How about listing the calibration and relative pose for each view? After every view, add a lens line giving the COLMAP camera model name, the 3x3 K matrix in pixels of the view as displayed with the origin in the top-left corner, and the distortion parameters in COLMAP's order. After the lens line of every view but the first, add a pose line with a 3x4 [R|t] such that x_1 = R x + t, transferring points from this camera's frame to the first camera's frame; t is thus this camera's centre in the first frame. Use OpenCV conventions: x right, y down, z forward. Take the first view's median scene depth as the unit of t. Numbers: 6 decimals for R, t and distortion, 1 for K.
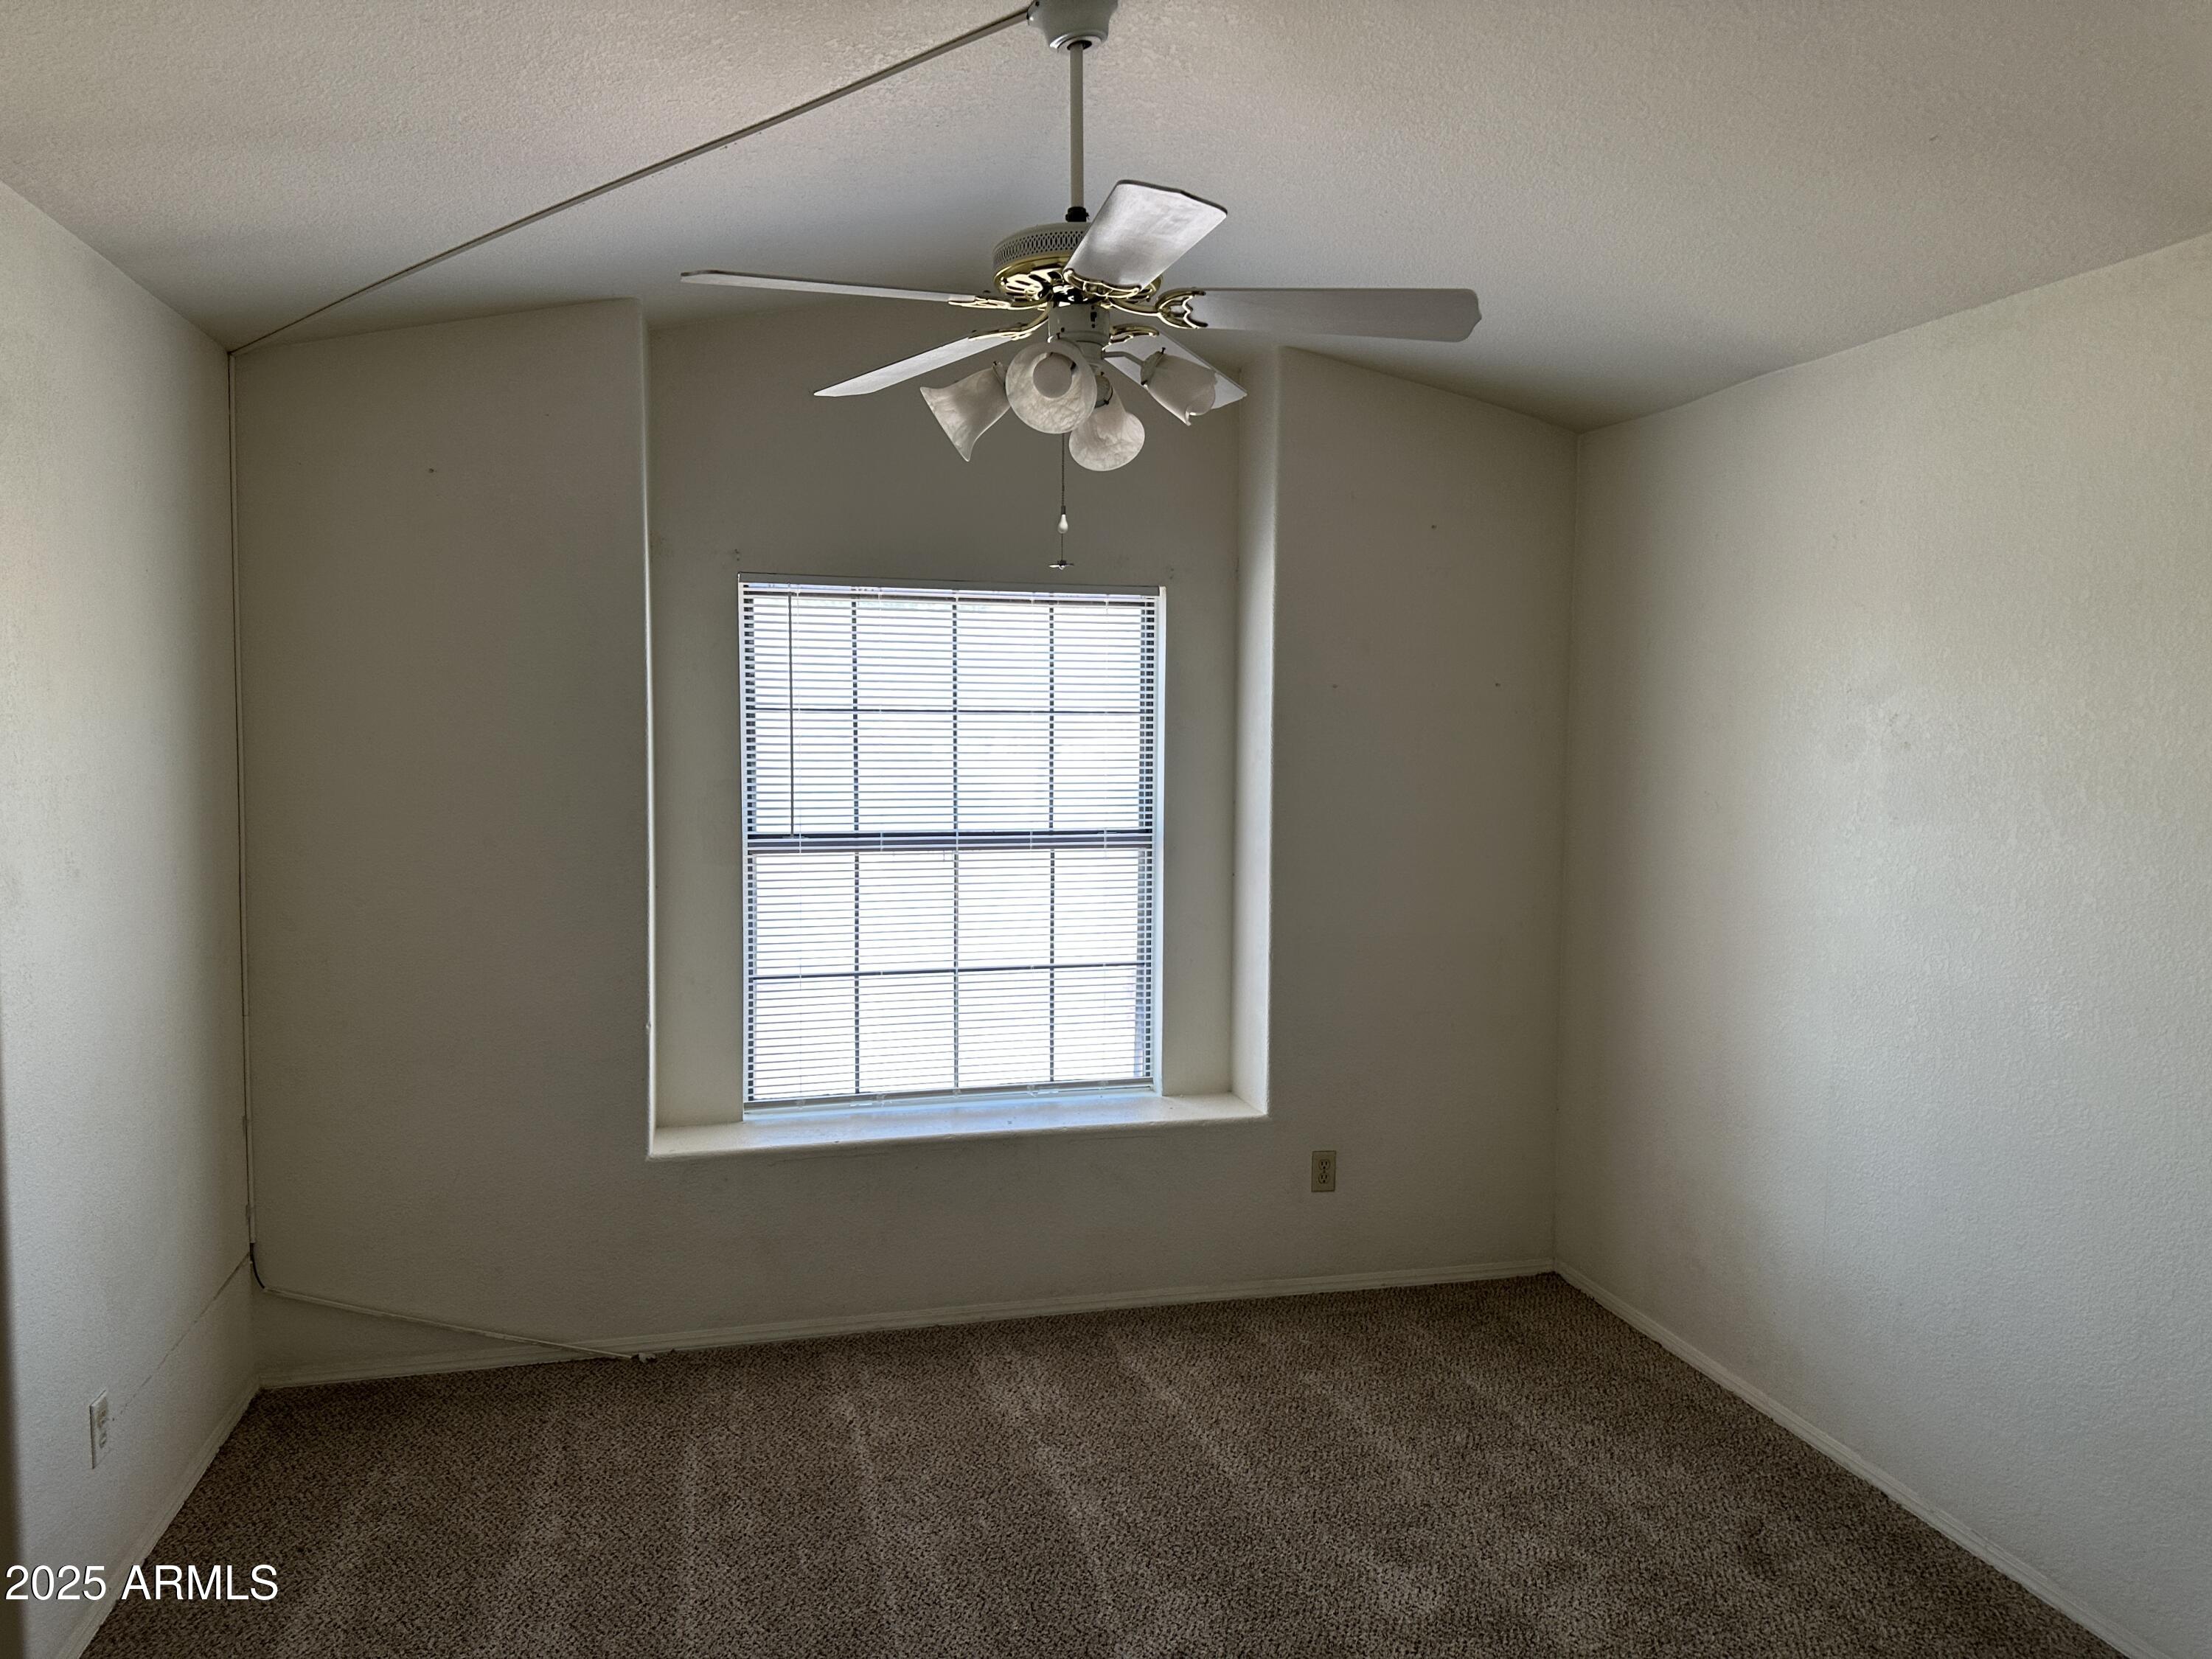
lens RADIAL K [[1536.1, 0, 1101.5], [0, 1536.1, 876.2], [0, 0, 1]] dist [0.001889, -0.006205]
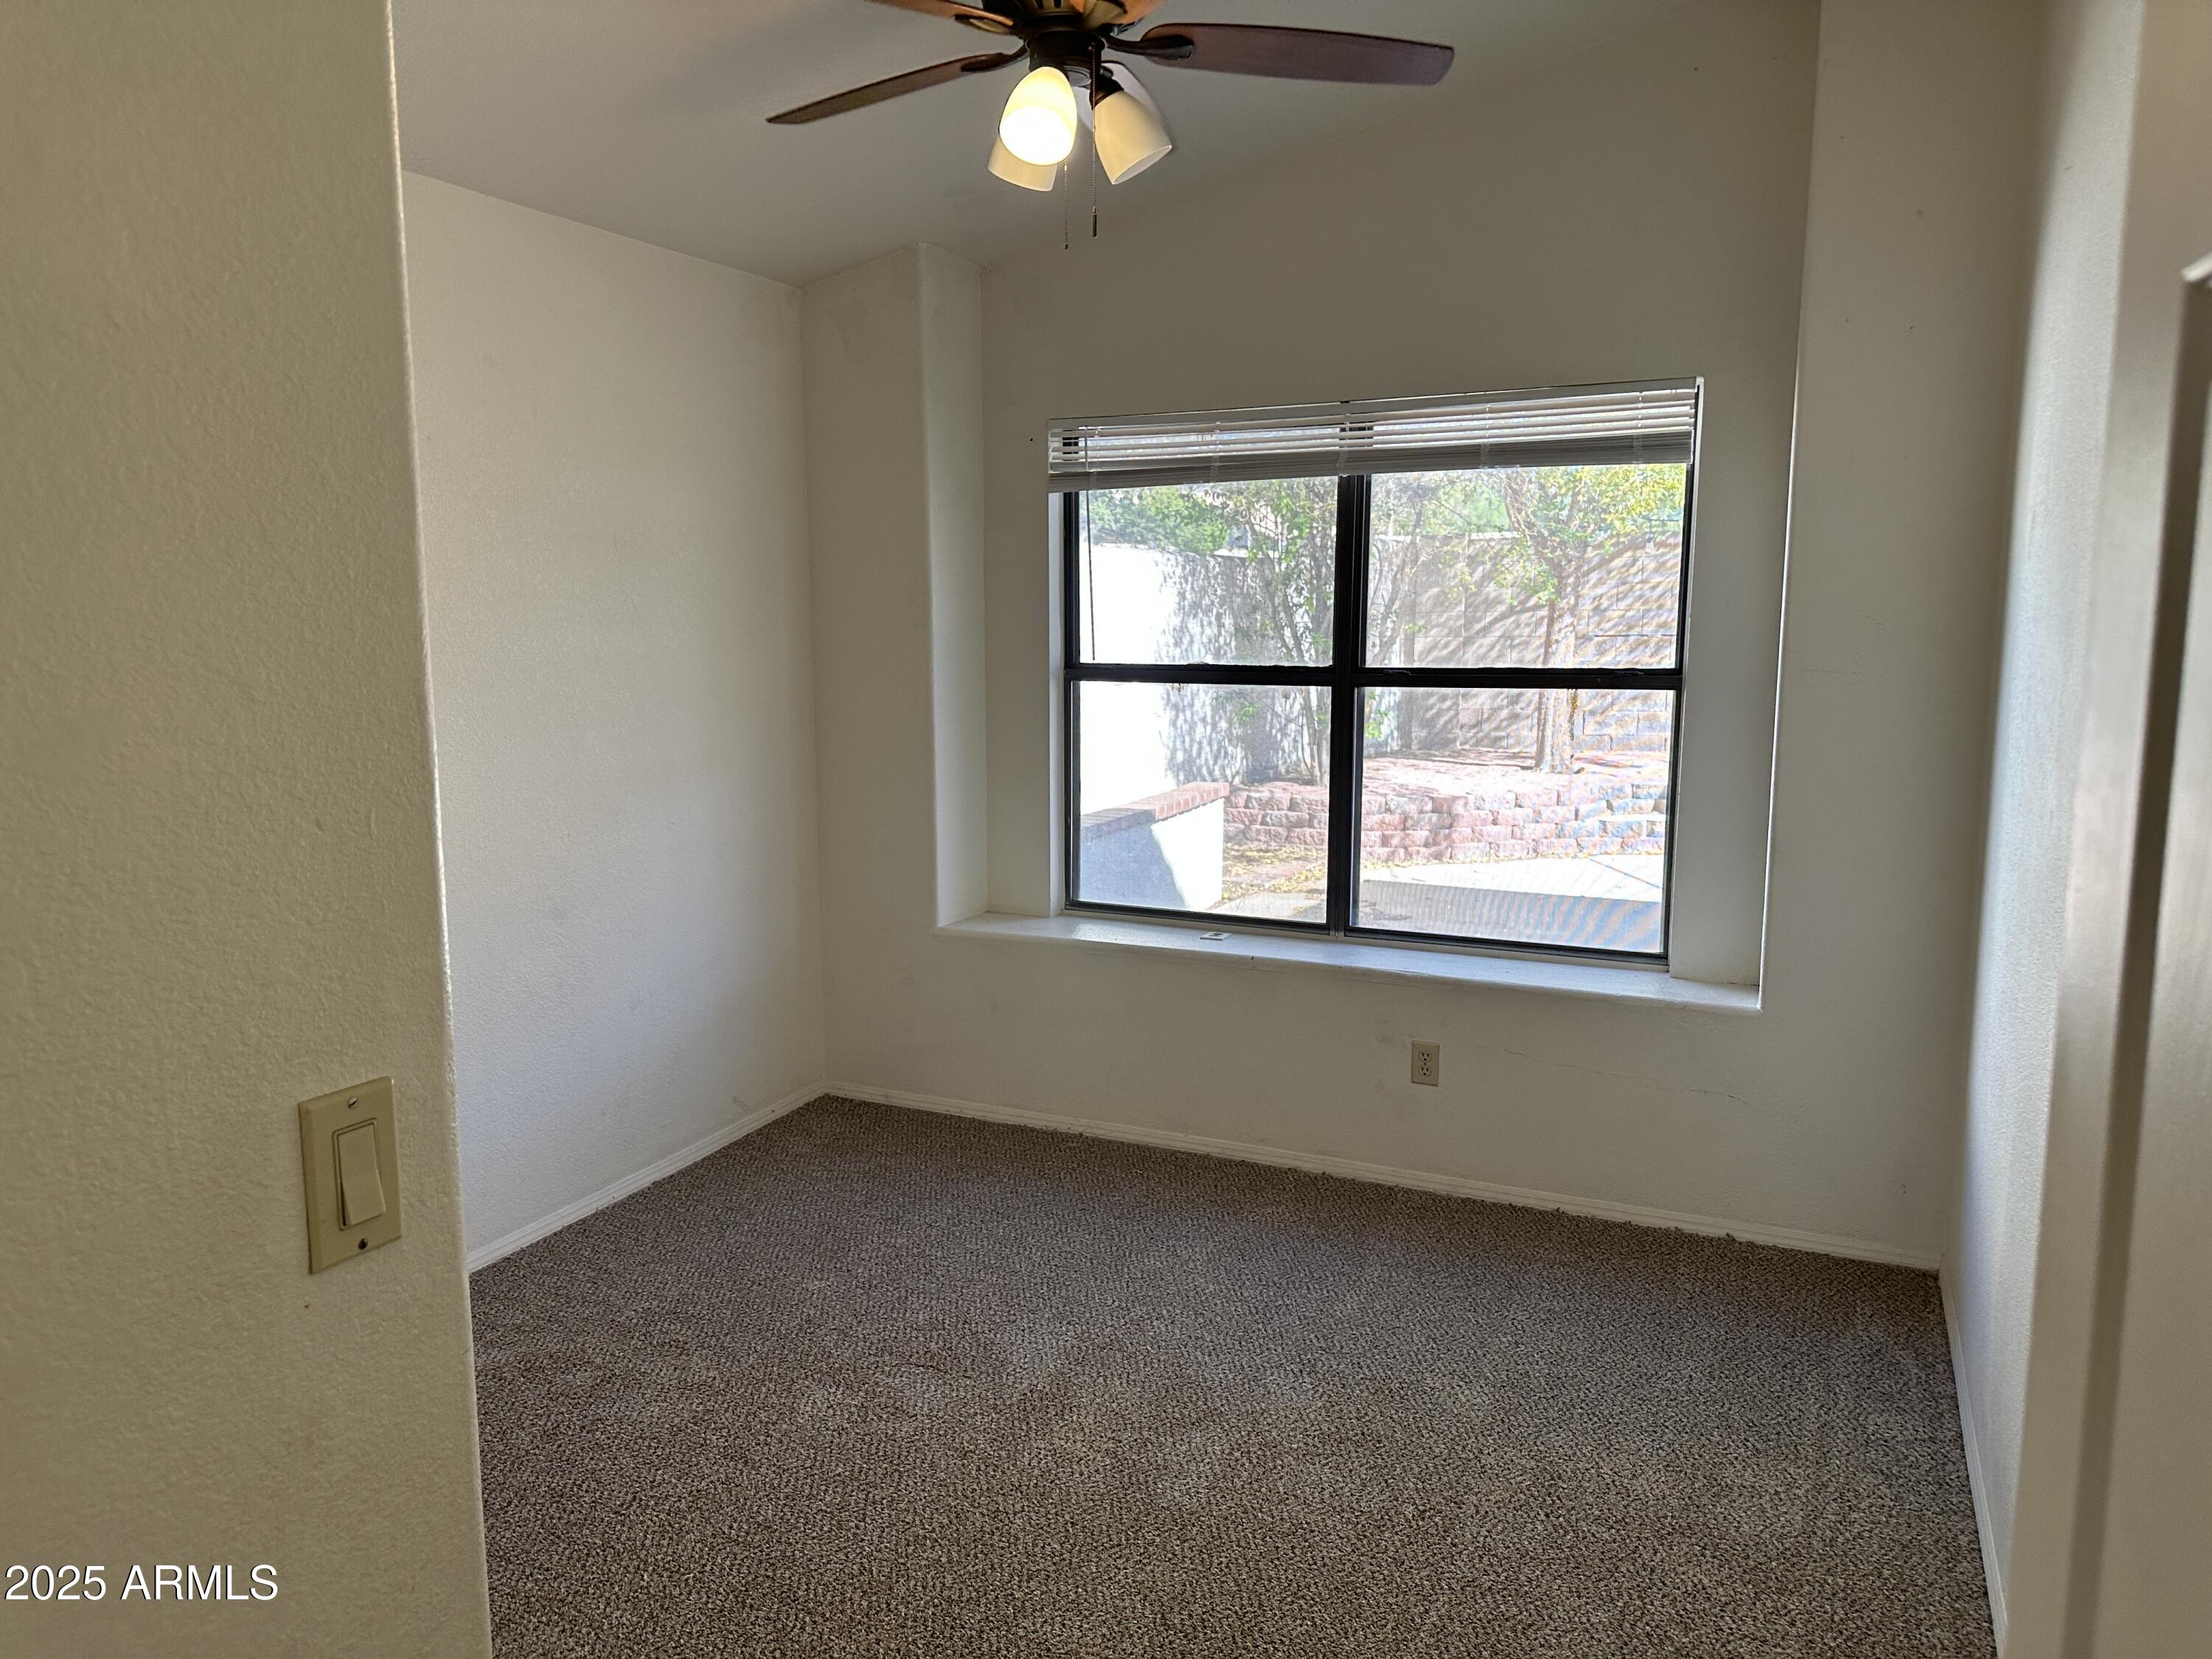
lens RADIAL K [[1557.9, 0, 1106.0], [0, 1557.9, 829.5], [0, 0, 1]] dist [0.002358, -0.107434]
pose [[0.763547, 0.084127, -0.640249, 0.444904], [-0.034631, 0.995385, 0.089491, -0.009275], [0.644823, -0.046158, 0.762937, 0.172616]]
